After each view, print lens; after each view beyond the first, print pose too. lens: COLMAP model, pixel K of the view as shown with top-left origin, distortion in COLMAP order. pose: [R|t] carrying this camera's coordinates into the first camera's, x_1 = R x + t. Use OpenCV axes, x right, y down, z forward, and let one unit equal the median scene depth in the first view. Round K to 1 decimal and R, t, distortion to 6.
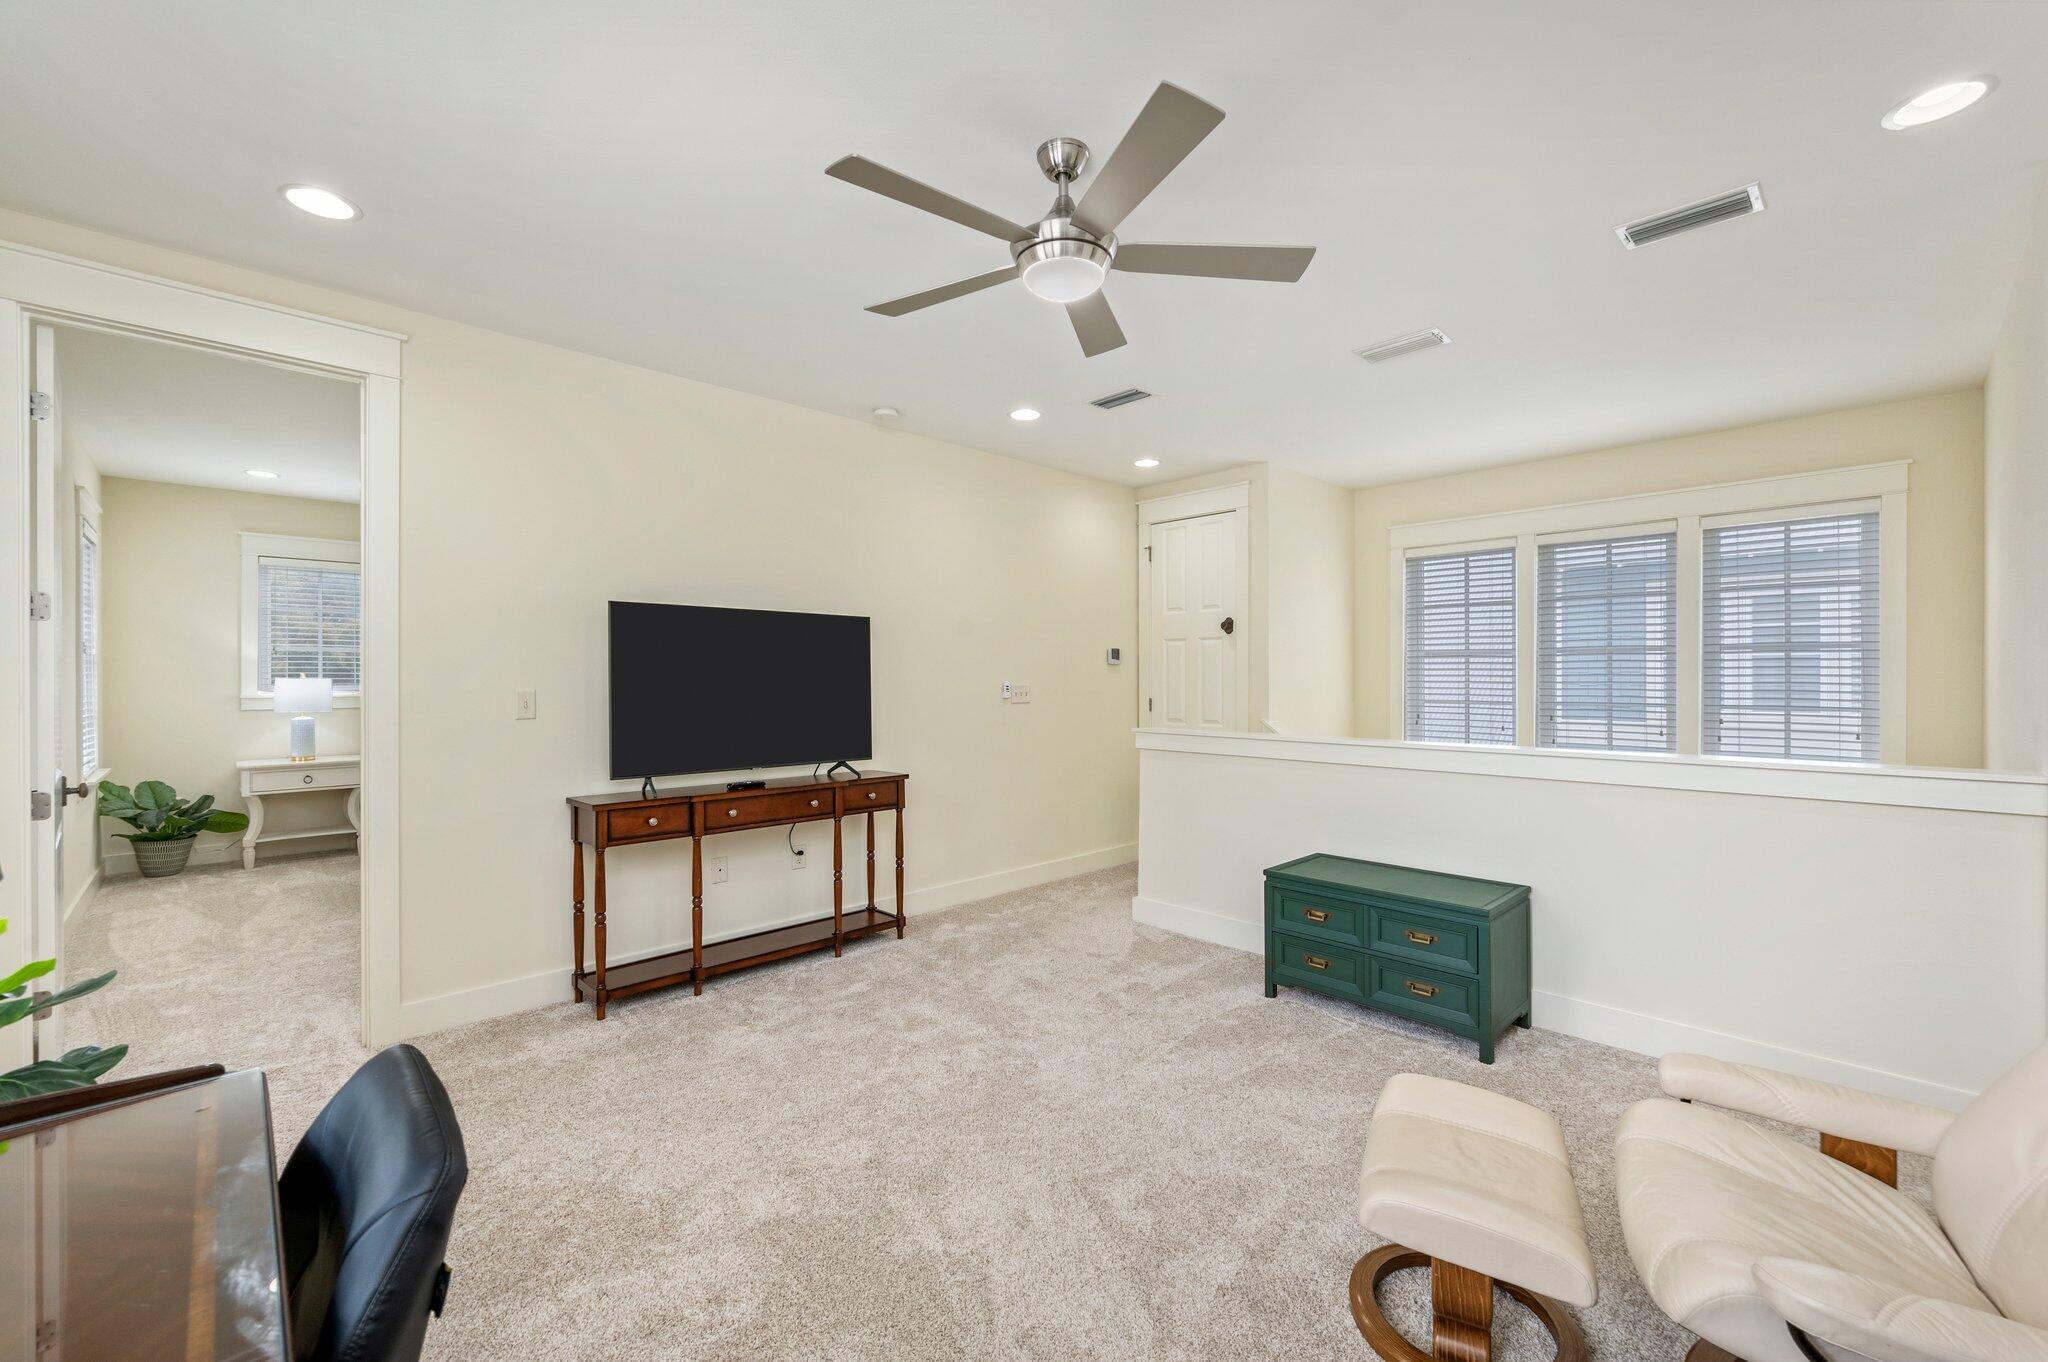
lens RADIAL K [[836.0, 0, 1010.0], [0, 836.0, 678.0], [0, 0, 1]] dist [-0.009066, 0.002309]
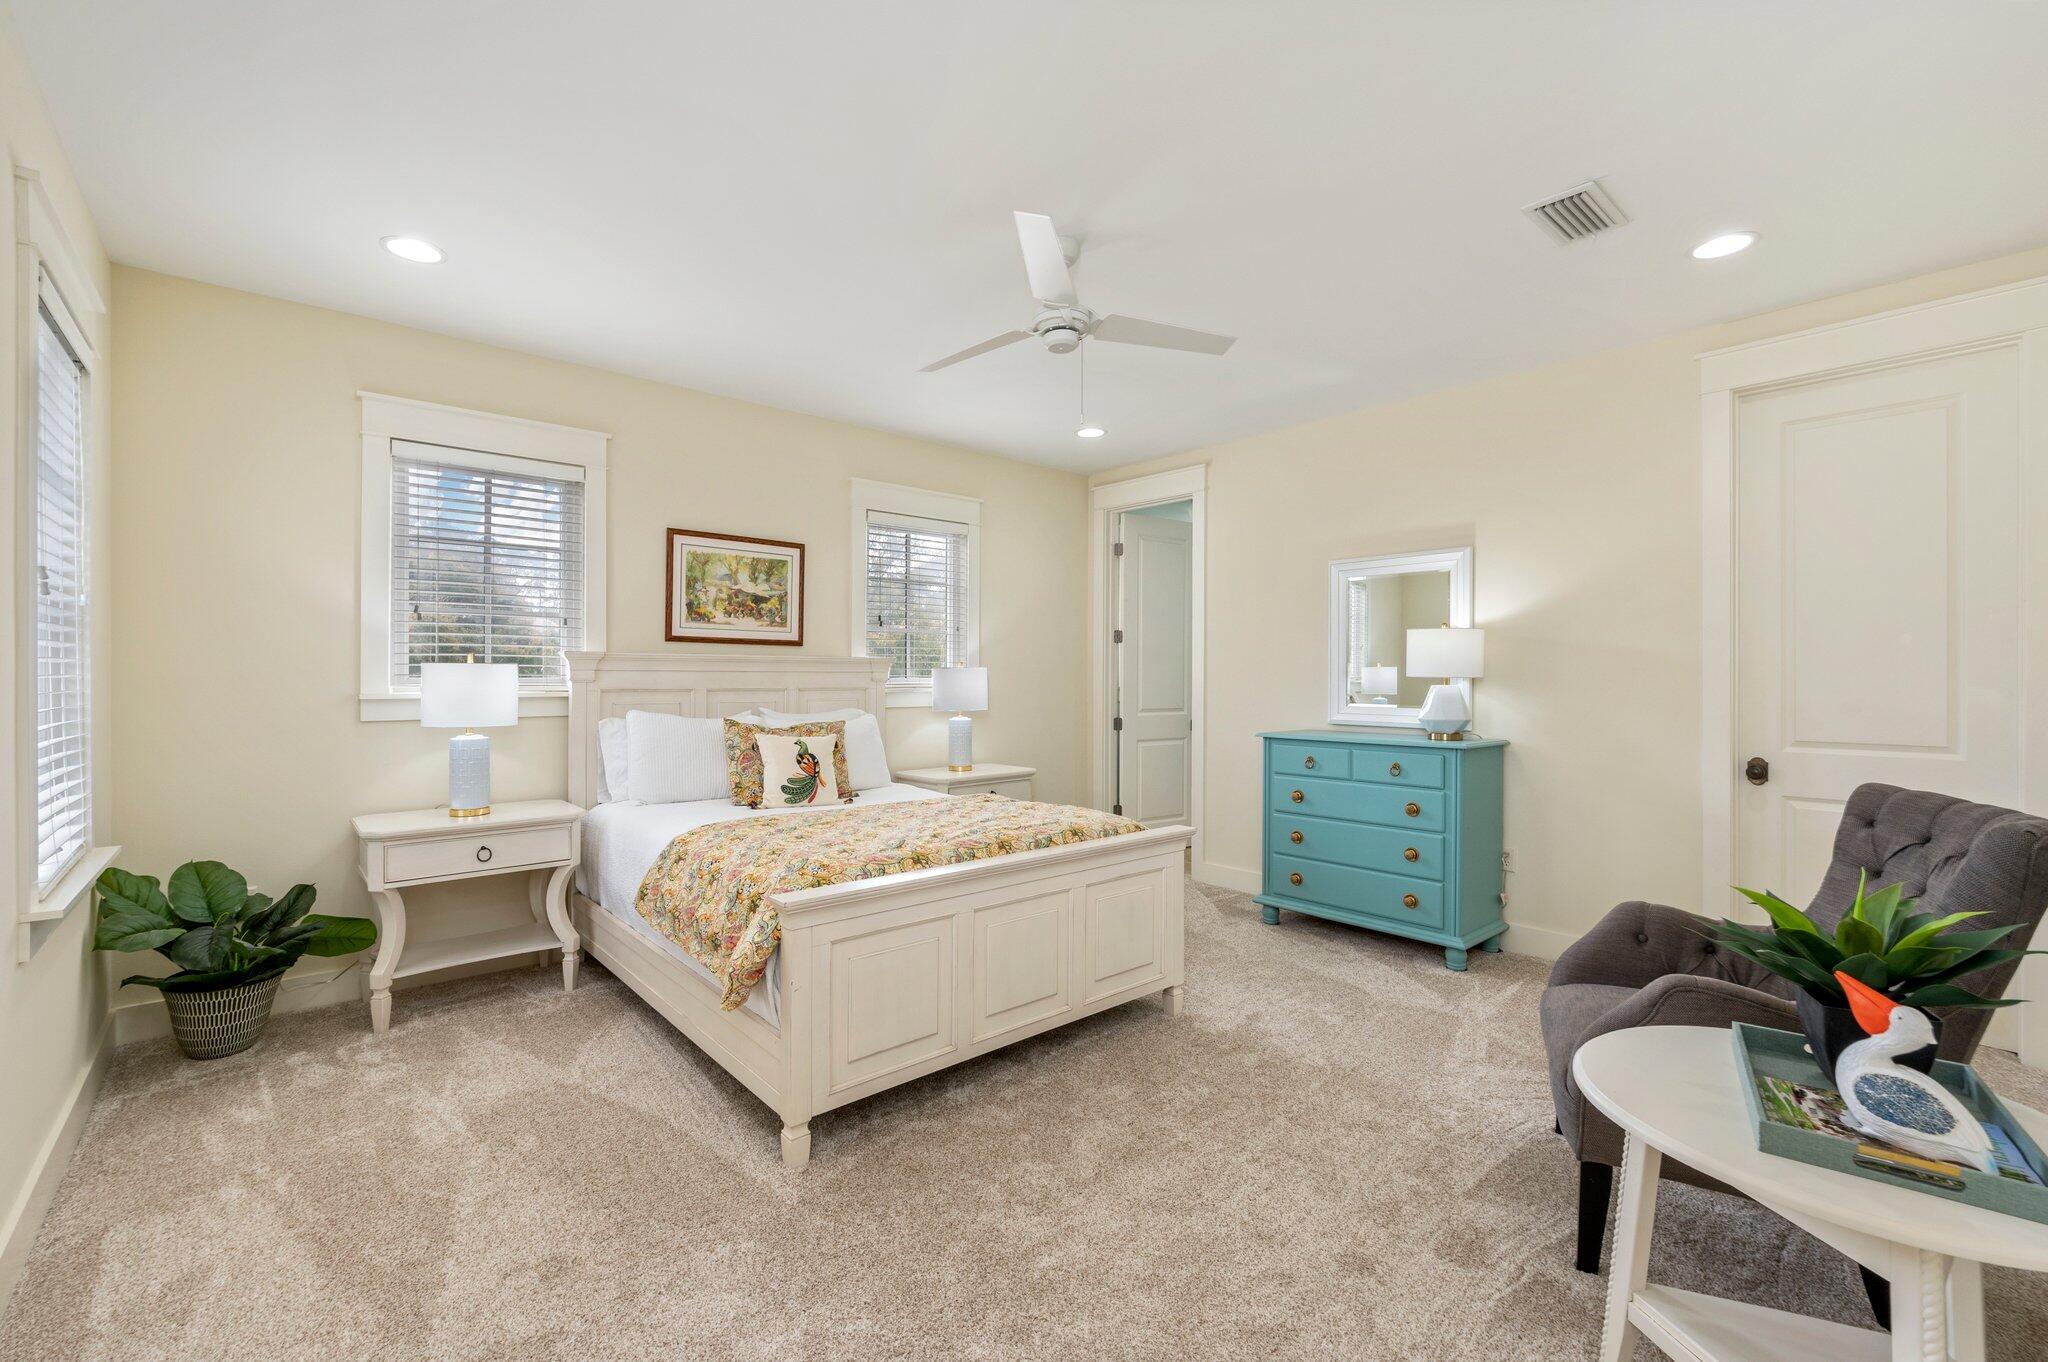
lens RADIAL K [[877.8, 0, 1036.7], [0, 877.8, 681.5], [0, 0, 1]] dist [-0.007778, -0.000002]
pose [[0.998888, 0.004705, -0.046909, -0.482331], [-0.004491, 0.999979, 0.004672, 0.007762], [0.046930, -0.004456, 0.998888, 0.475502]]
